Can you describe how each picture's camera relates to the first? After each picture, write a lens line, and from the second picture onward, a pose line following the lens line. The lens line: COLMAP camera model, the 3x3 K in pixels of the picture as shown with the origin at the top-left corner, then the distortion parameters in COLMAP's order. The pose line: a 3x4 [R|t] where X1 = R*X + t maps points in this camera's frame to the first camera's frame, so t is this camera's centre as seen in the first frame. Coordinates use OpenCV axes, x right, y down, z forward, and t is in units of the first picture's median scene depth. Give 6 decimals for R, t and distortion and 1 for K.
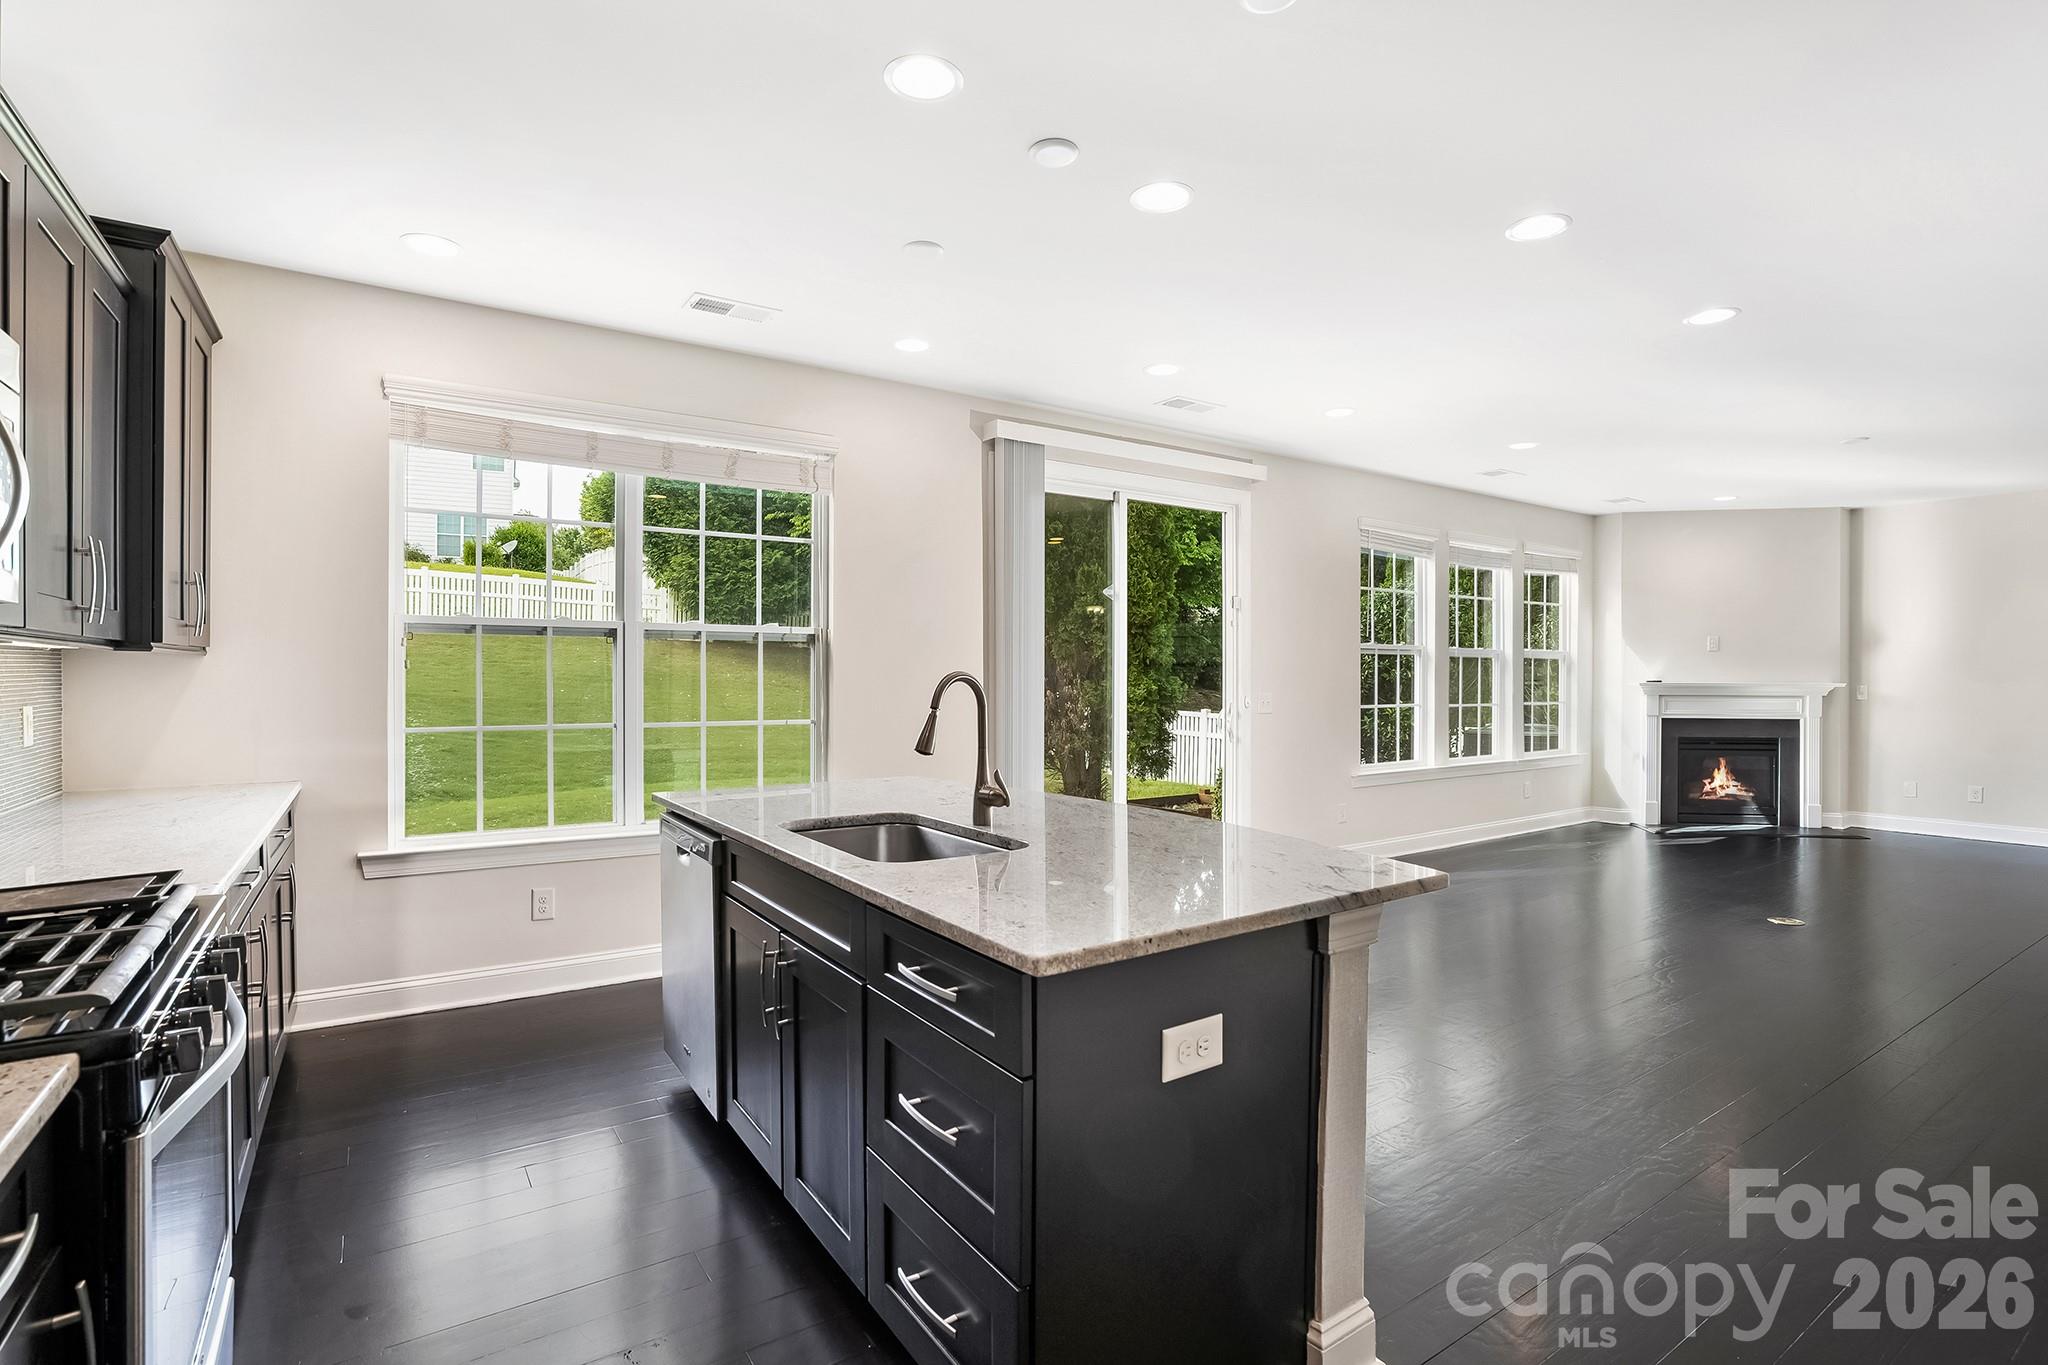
lens RADIAL K [[984.5, 0, 1063.7], [0, 984.5, 679.1], [0, 0, 1]] dist [-0.037234, 0.008236]
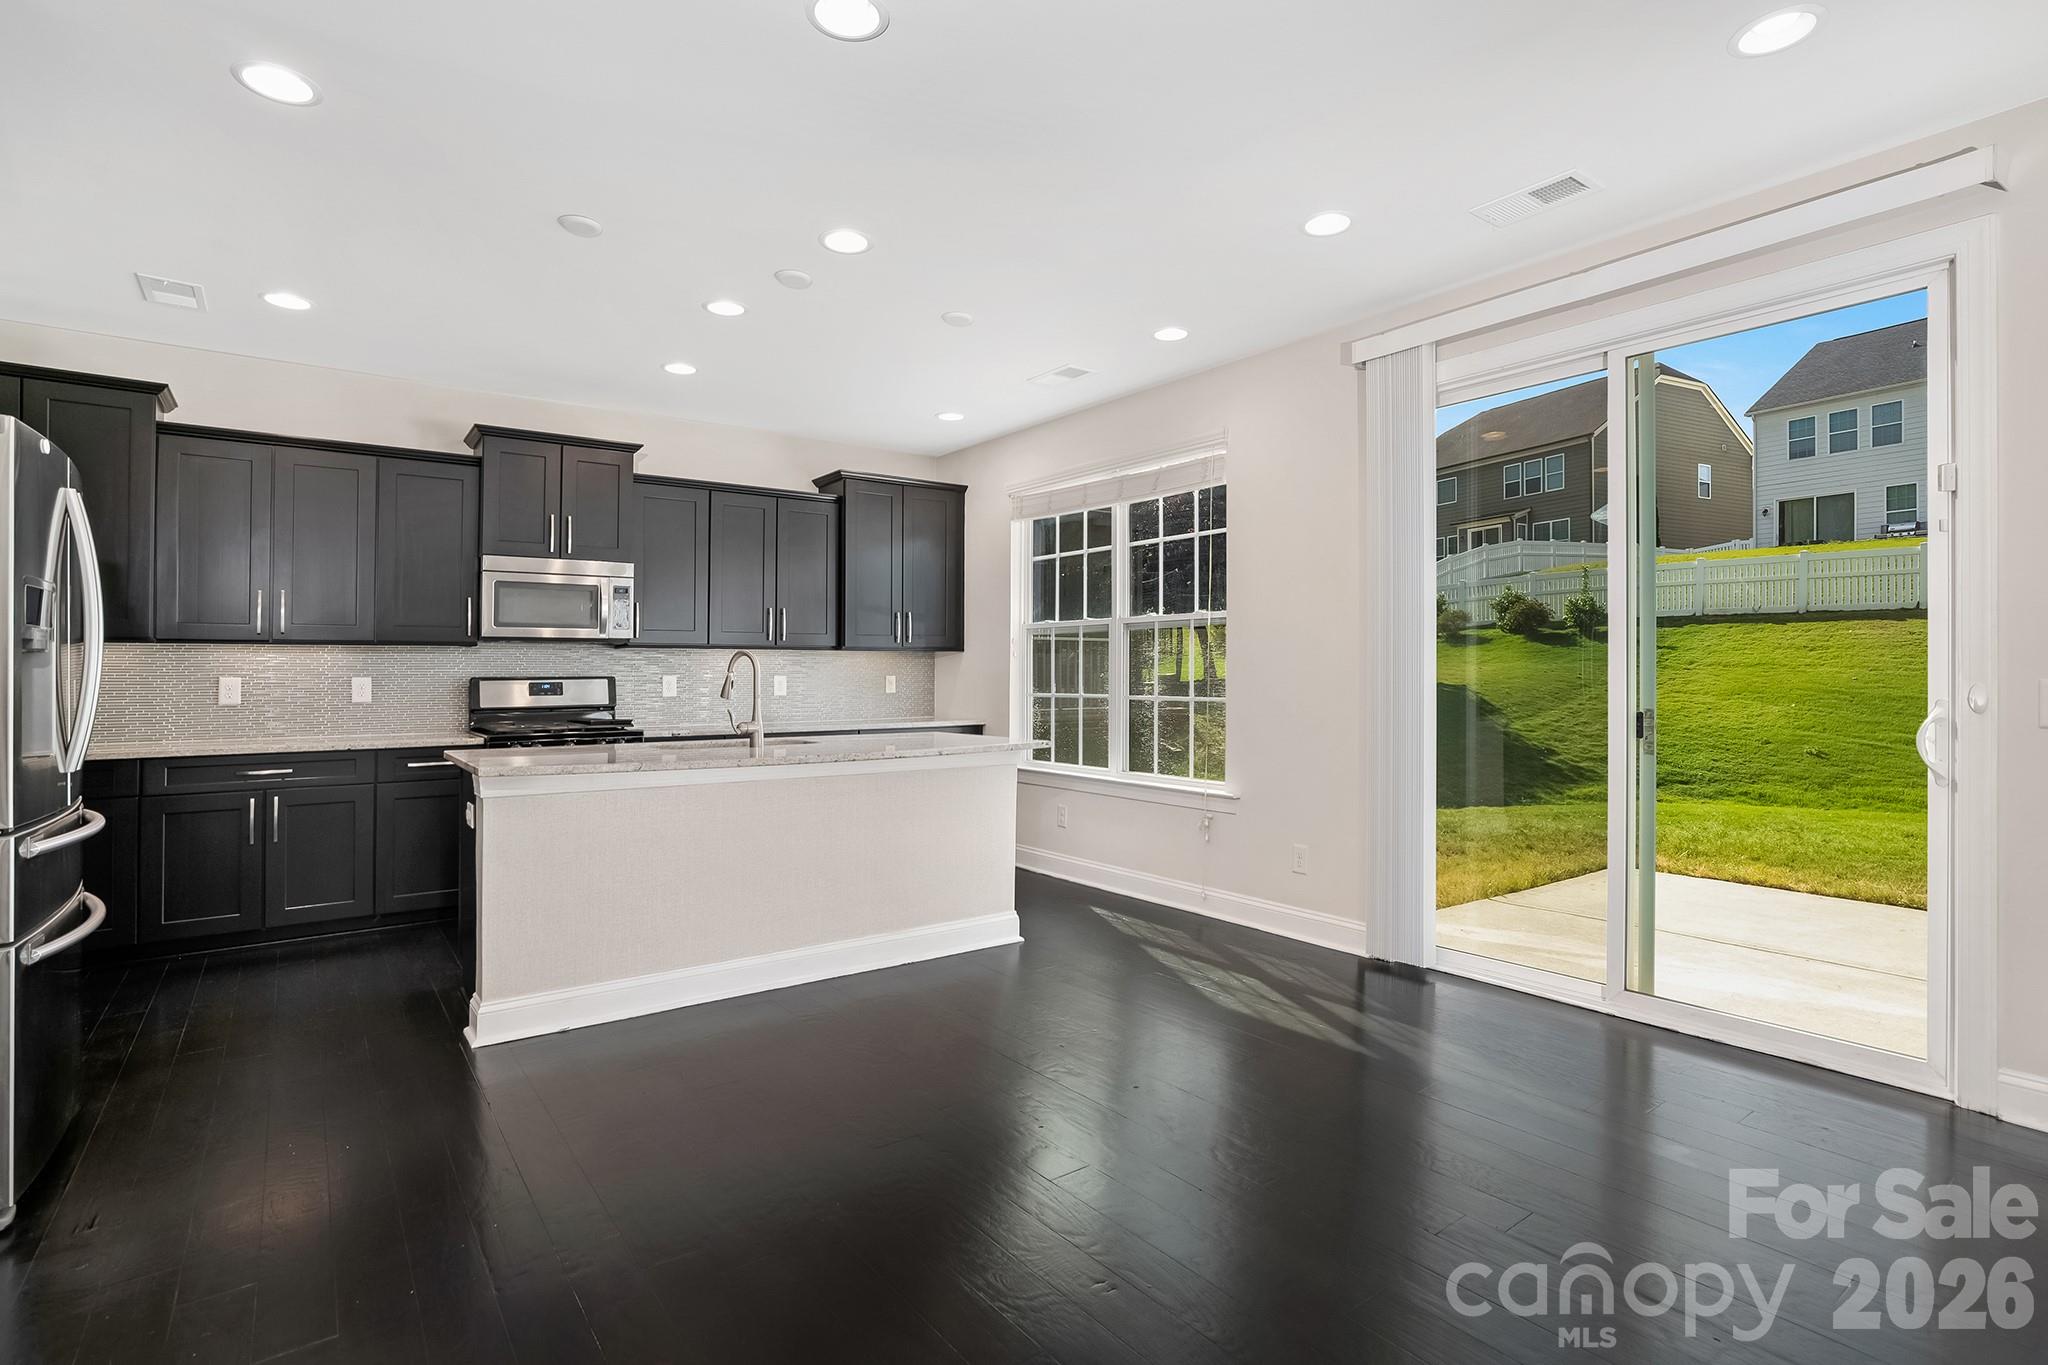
lens RADIAL K [[984.5, 0, 1013.2], [0, 984.5, 674.3], [0, 0, 1]] dist [-0.037234, 0.008236]
pose [[0.045523, 0.001144, -0.998963, 0.641683], [0.008957, 0.999959, 0.001553, 0.008107], [0.998923, -0.009019, 0.045511, 0.601621]]
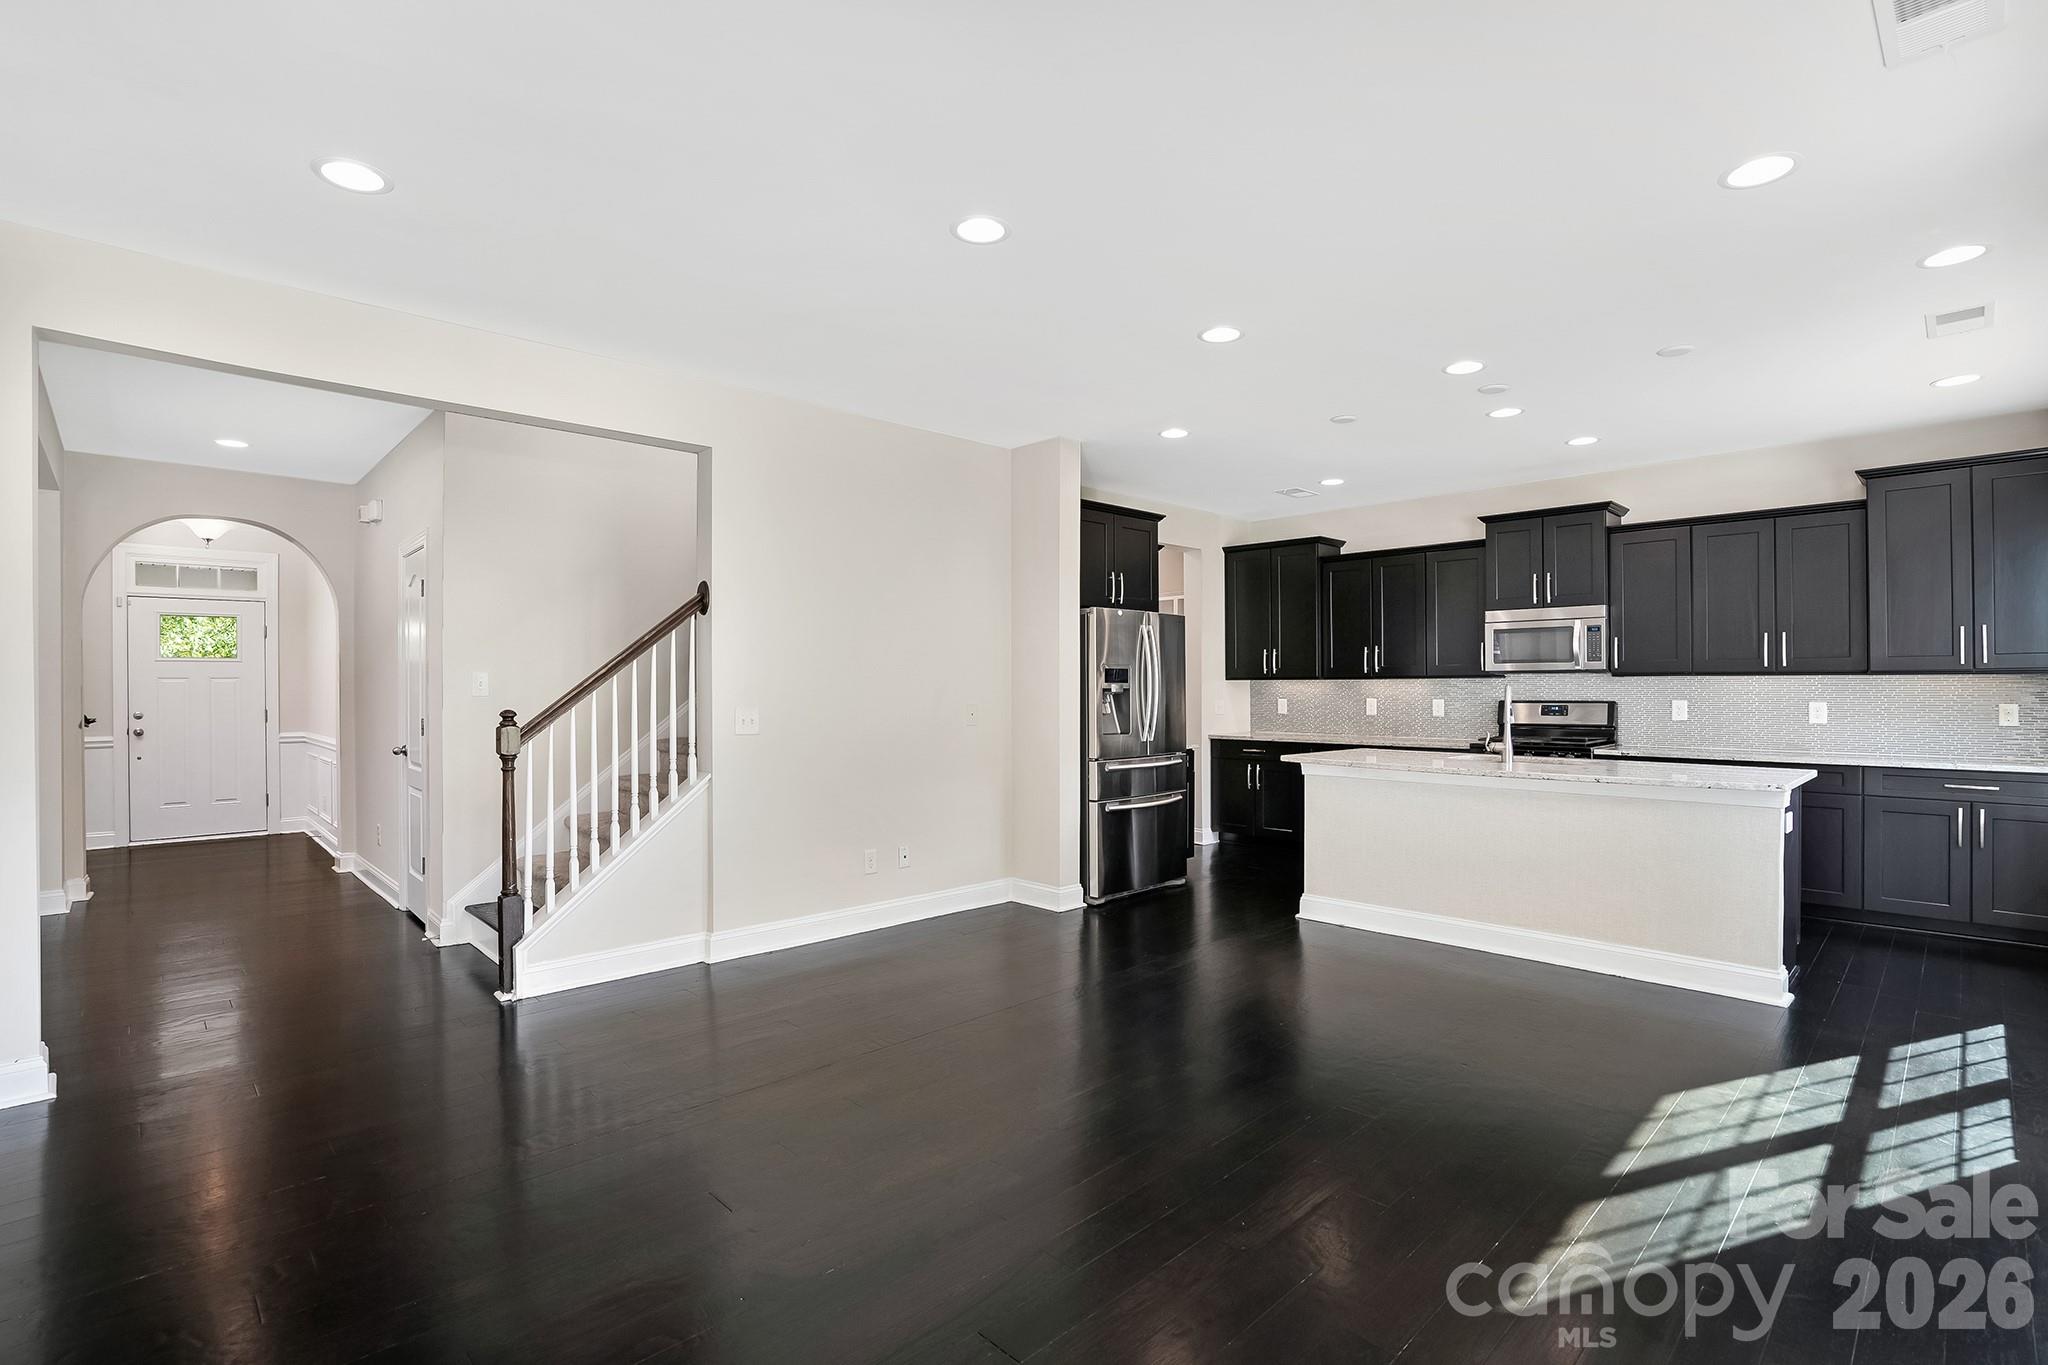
lens RADIAL K [[984.5, 0, 1040.4], [0, 984.5, 680.3], [0, 0, 1]] dist [-0.037234, 0.008236]
pose [[-0.984415, 0.000511, -0.175858, 0.495018], [0.002952, 0.999903, -0.013619, -0.002585], [0.175834, -0.013926, -0.984321, 1.240449]]
